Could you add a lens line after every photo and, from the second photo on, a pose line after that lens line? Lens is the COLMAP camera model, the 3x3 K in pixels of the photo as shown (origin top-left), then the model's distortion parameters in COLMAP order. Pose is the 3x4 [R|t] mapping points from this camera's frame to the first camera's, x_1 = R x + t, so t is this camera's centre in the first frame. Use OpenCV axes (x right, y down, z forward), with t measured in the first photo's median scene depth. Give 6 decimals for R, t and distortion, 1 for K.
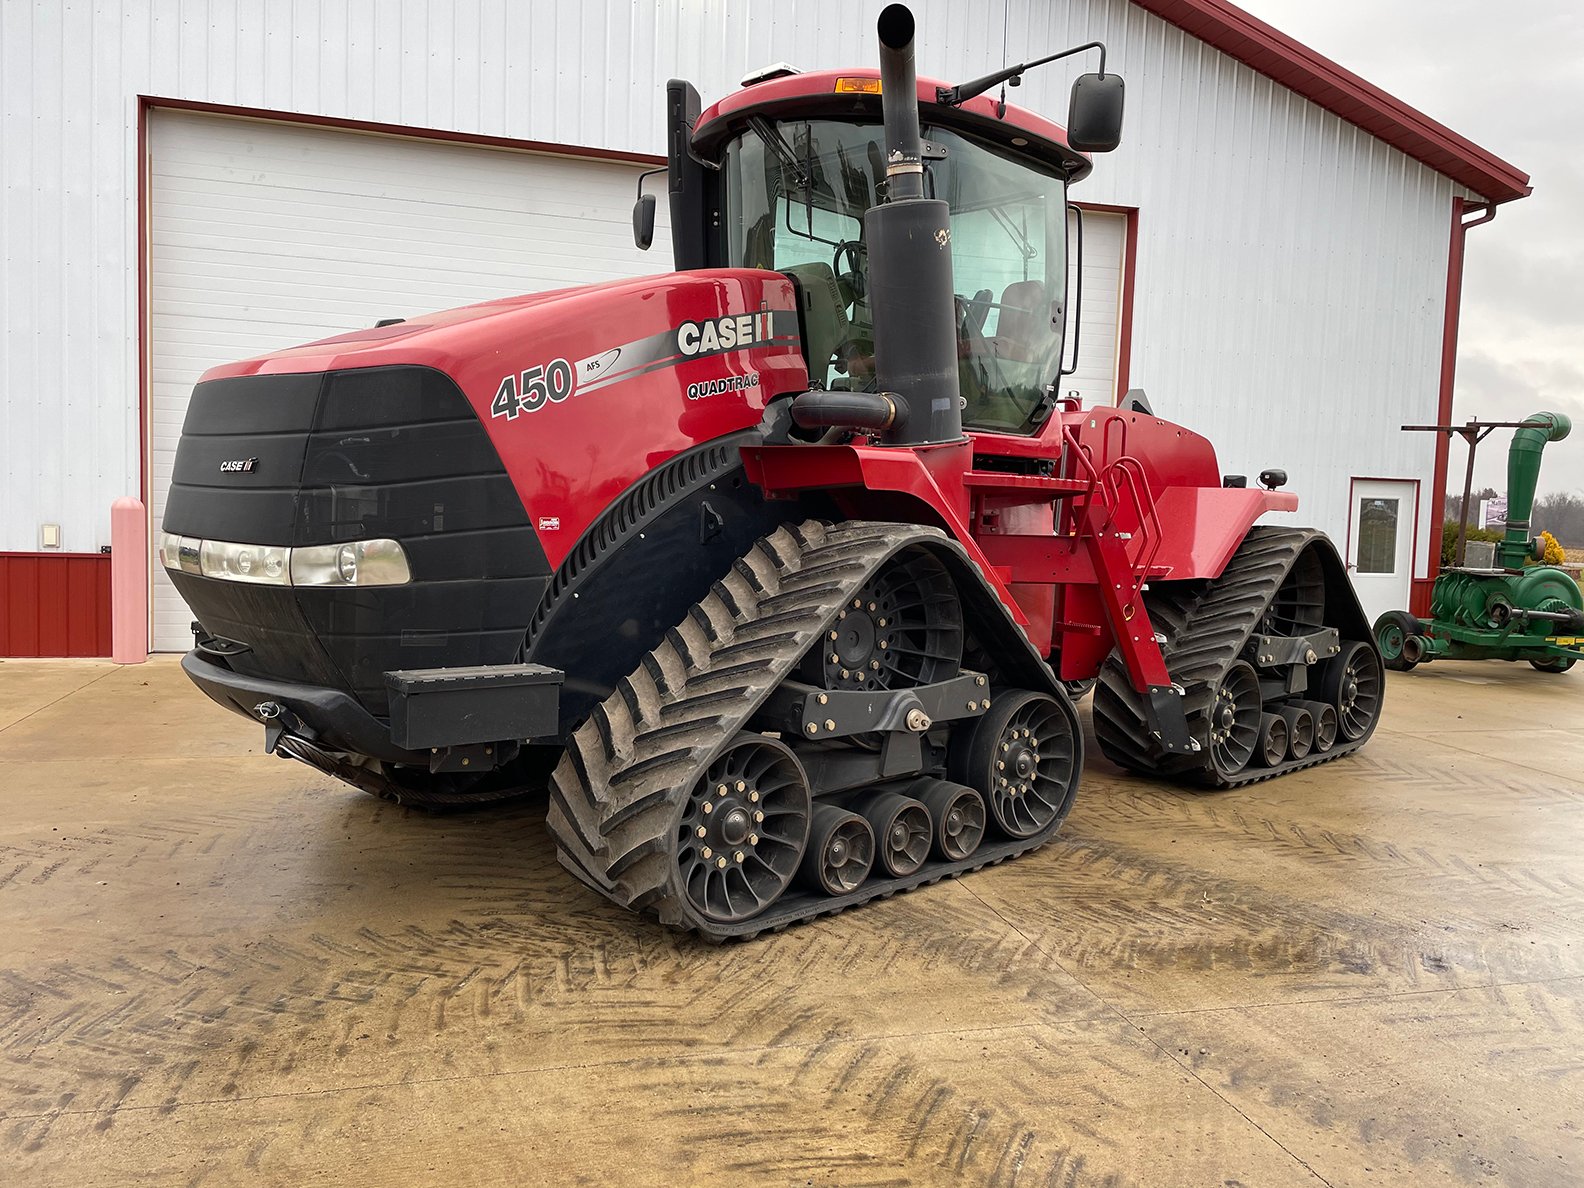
lens RADIAL K [[1188.3, 0, 797.8], [0, 1188.3, 584.0], [0, 0, 1]] dist [0.097792, -0.122684]
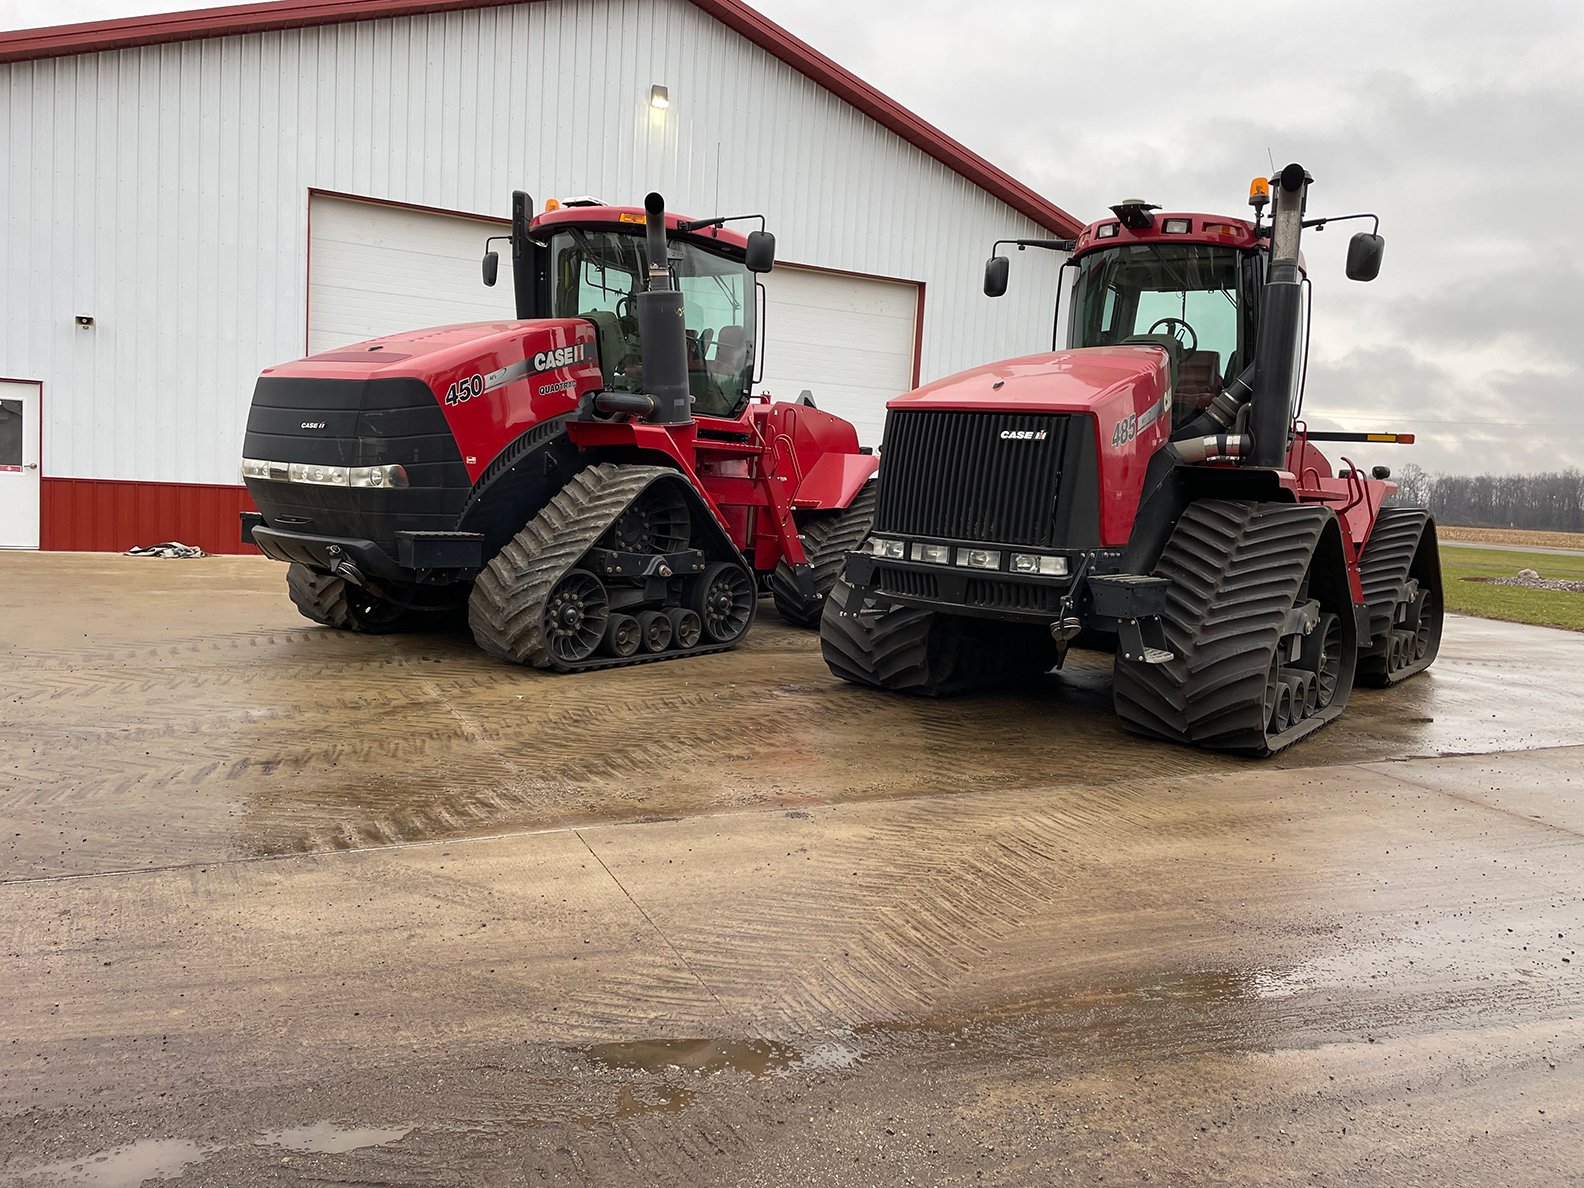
lens RADIAL K [[1188.3, 0, 797.8], [0, 1188.3, 584.0], [0, 0, 1]] dist [0.097792, -0.122684]
pose [[0.980057, 0.006647, 0.198605, -0.065303], [-0.013118, 0.999425, 0.031282, 0.071452], [-0.198283, -0.033263, 0.979580, -0.876070]]
